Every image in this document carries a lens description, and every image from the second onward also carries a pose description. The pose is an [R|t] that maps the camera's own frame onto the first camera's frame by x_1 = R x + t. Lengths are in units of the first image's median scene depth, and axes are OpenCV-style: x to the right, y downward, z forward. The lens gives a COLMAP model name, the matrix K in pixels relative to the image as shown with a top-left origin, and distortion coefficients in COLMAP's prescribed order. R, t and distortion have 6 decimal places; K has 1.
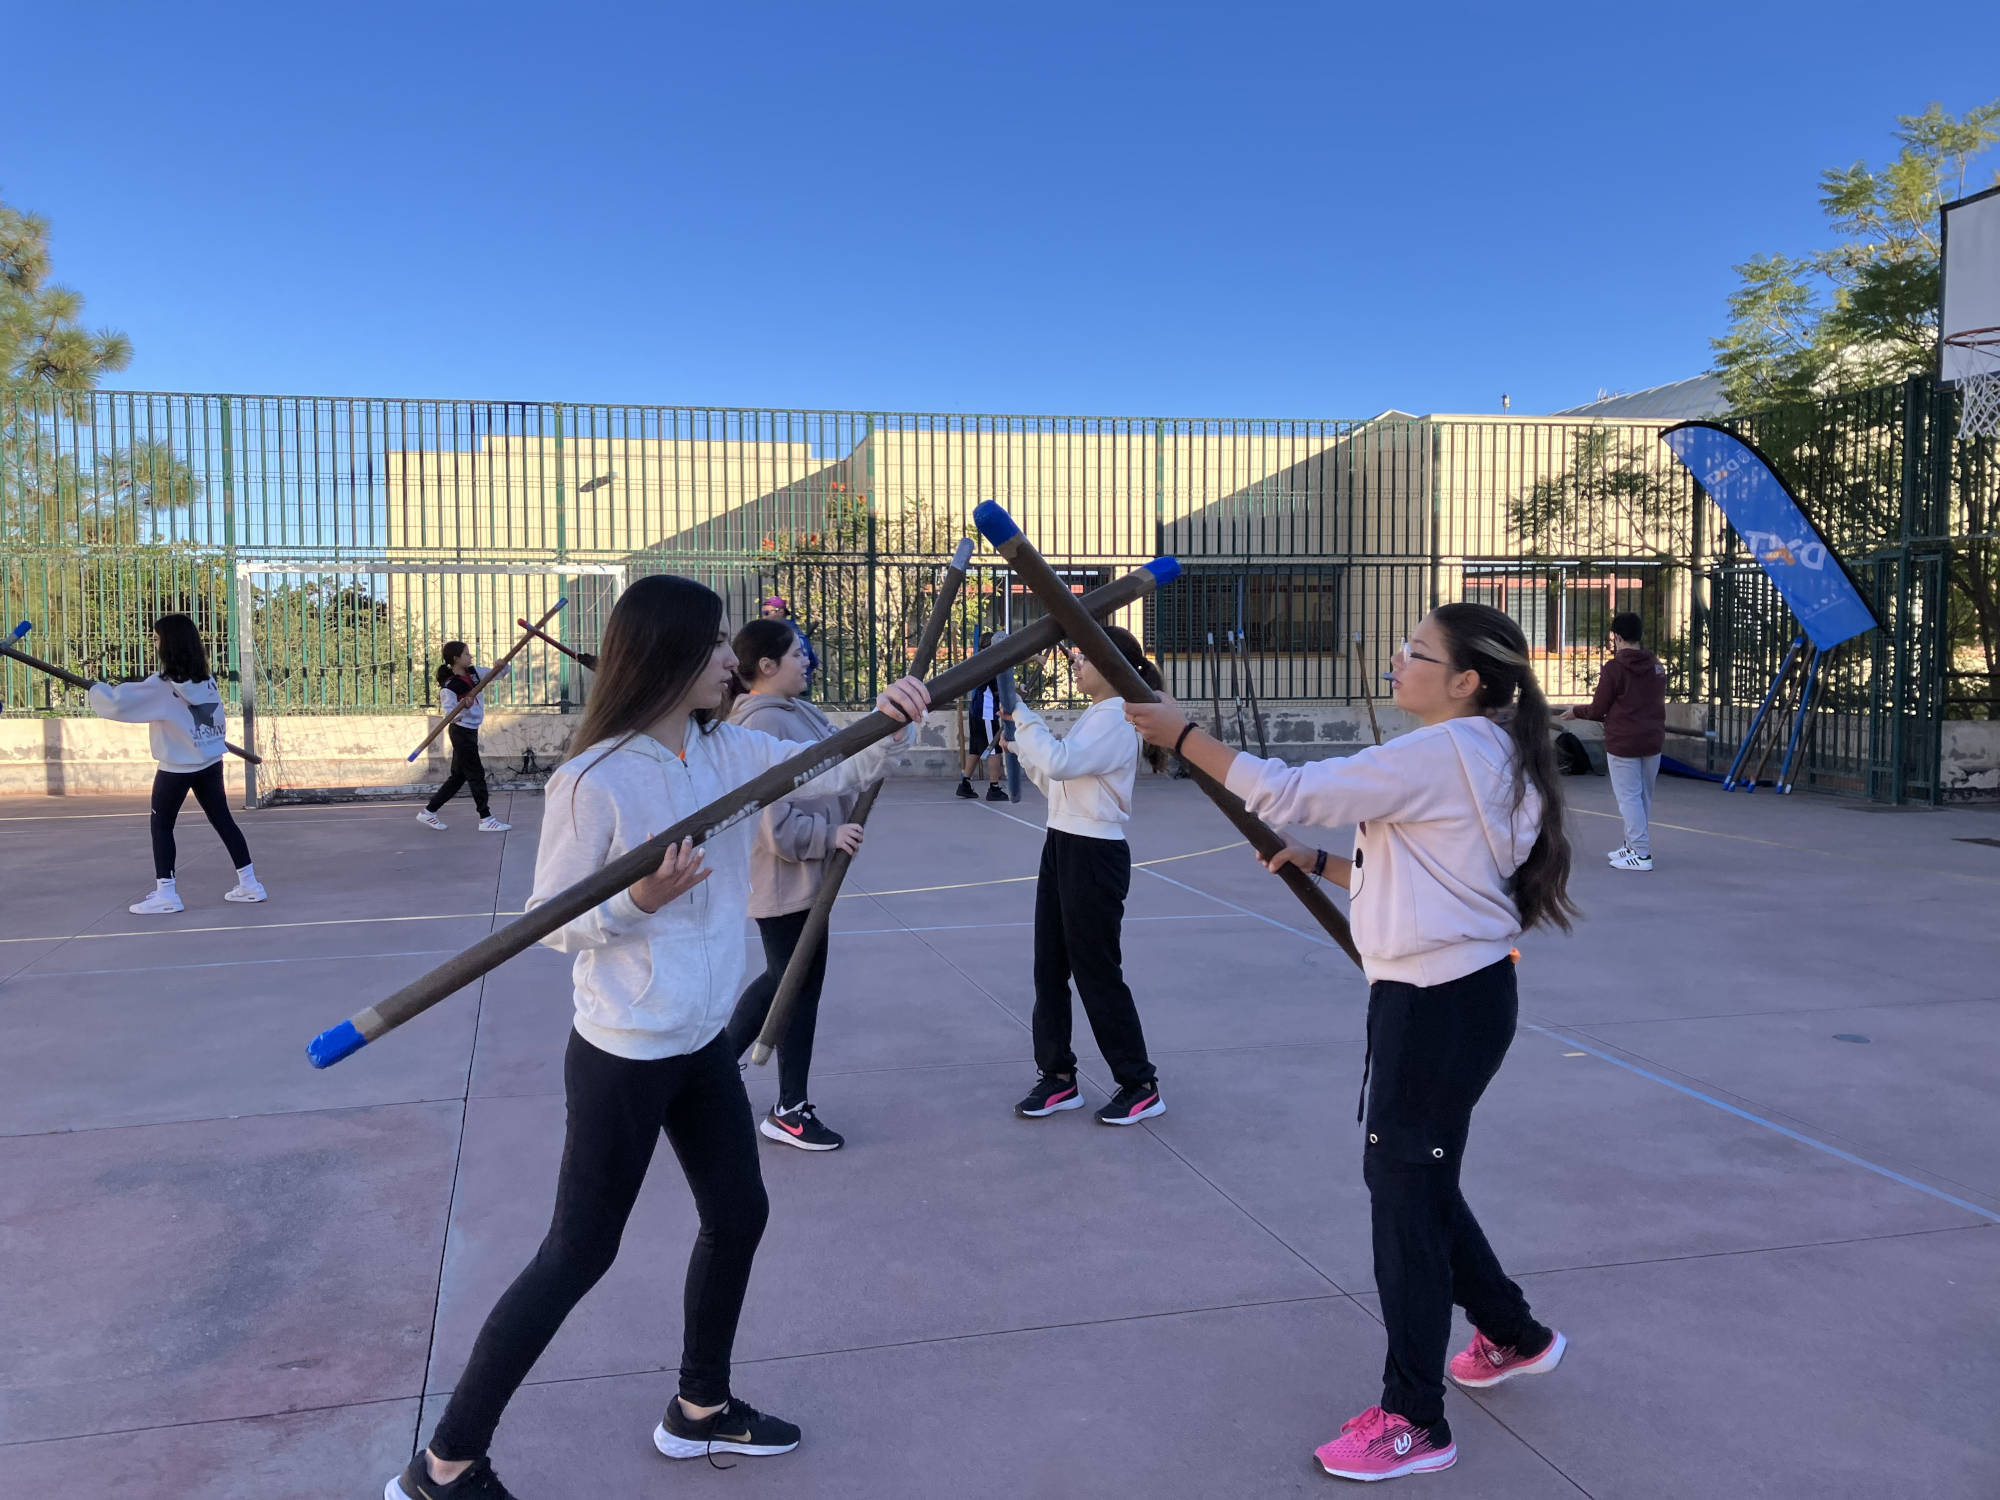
lens RADIAL K [[1658.2, 0, 998.5], [0, 1658.2, 732.6], [0, 0, 1]] dist [0.041652, -0.033157]
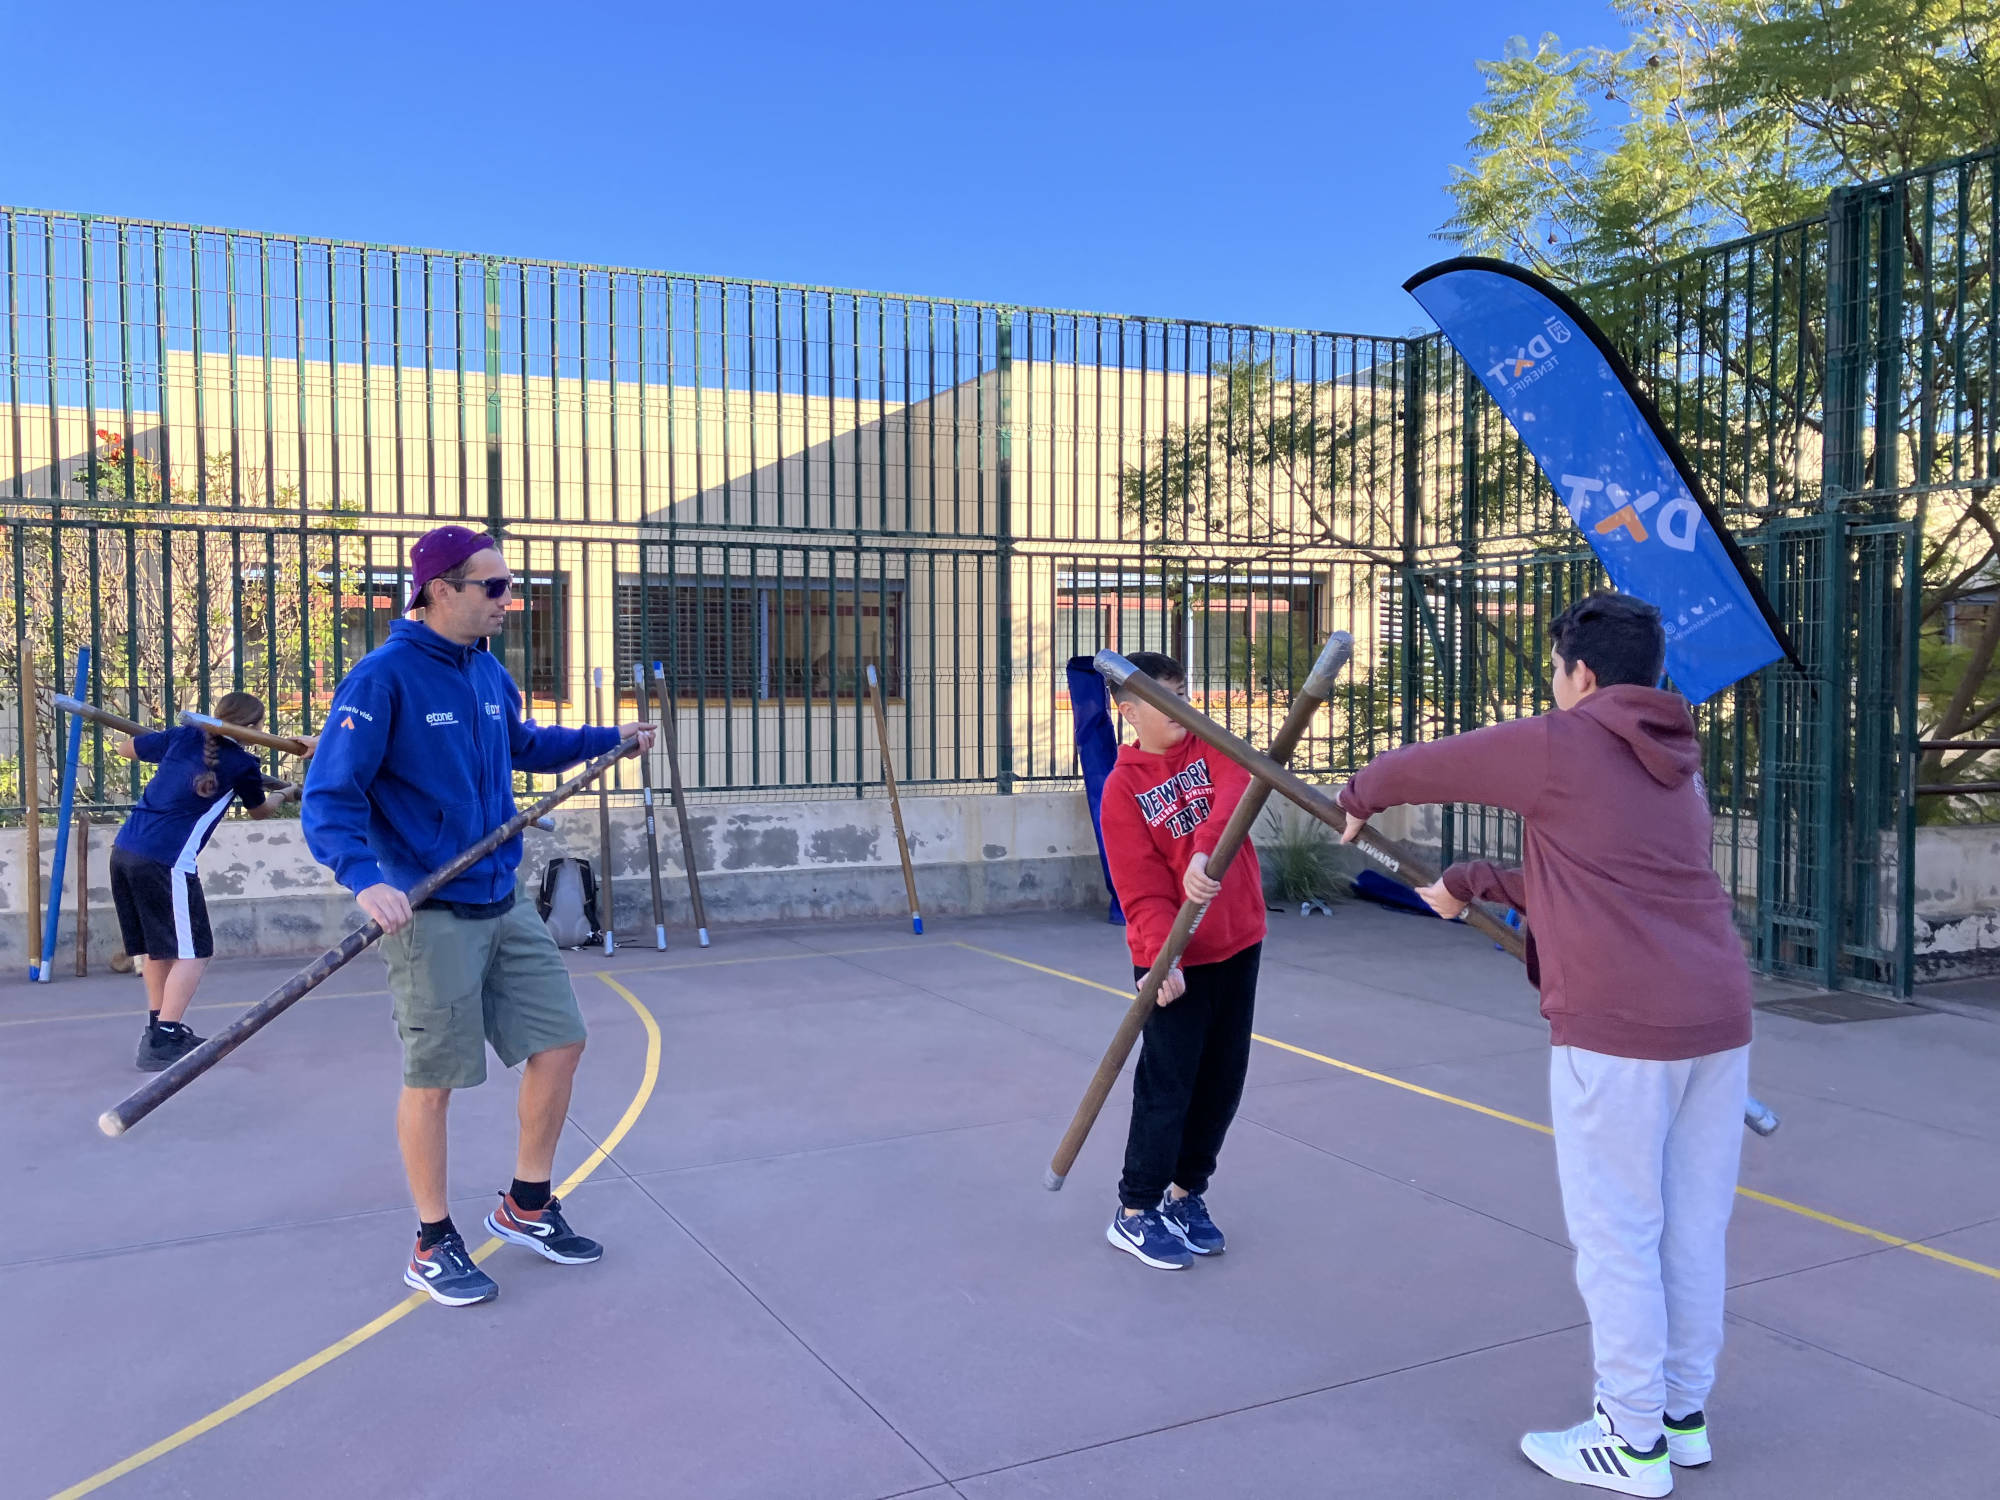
lens RADIAL K [[1845.4, 0, 998.6], [0, 1845.4, 740.6], [0, 0, 1]] dist [0.144904, 0.005193]
pose [[0.973503, -0.007648, 0.228547, 0.113546], [0.012456, 0.999730, -0.019604, -0.023088], [-0.228335, 0.021931, 0.973336, 0.377716]]
